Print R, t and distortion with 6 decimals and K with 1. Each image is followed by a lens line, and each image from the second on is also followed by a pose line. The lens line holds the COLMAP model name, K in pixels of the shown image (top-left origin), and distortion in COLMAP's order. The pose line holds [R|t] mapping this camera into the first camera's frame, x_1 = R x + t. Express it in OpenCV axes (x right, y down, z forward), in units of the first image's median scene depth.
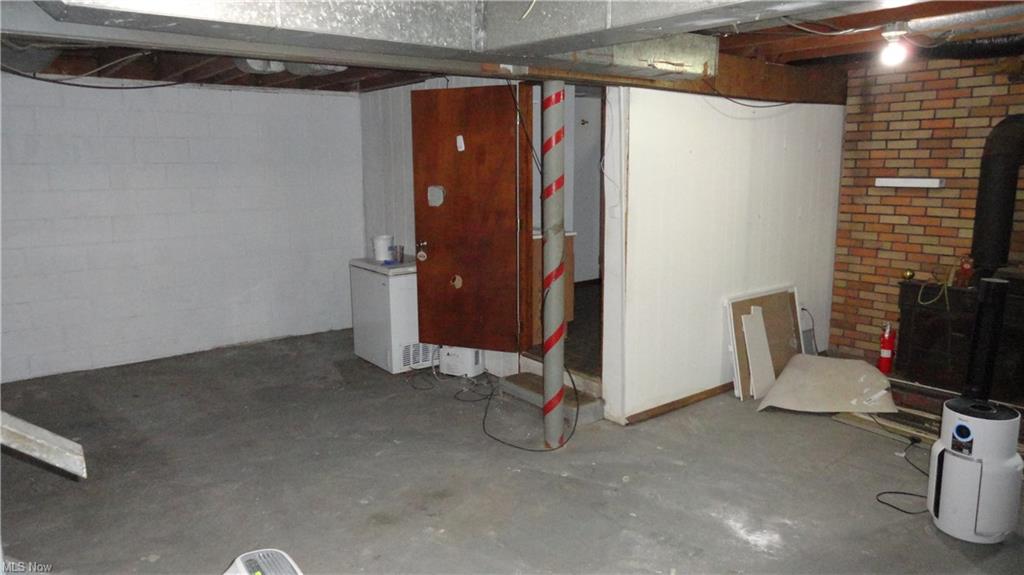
lens RADIAL K [[703.0, 0, 510.9], [0, 703.0, 286.7], [0, 0, 1]] dist [0.005129, -0.004842]
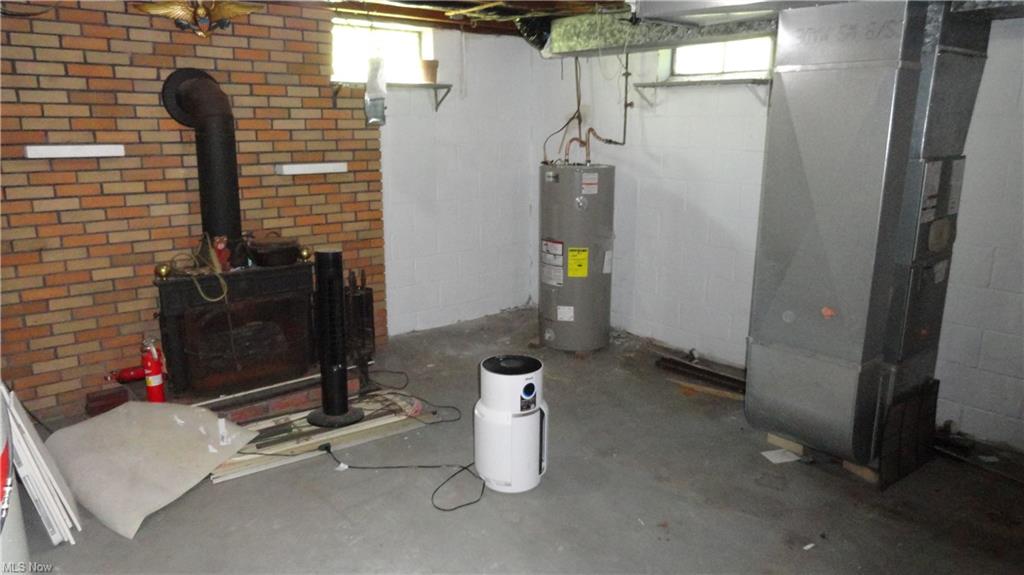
lens RADIAL K [[703.0, 0, 509.6], [0, 703.0, 286.9], [0, 0, 1]] dist [0.005129, -0.004842]
pose [[-0.047115, -0.218196, 0.974767, -0.190586], [0.170043, 0.959855, 0.223077, -0.101575], [-0.984310, 0.176262, -0.008121, 0.605167]]
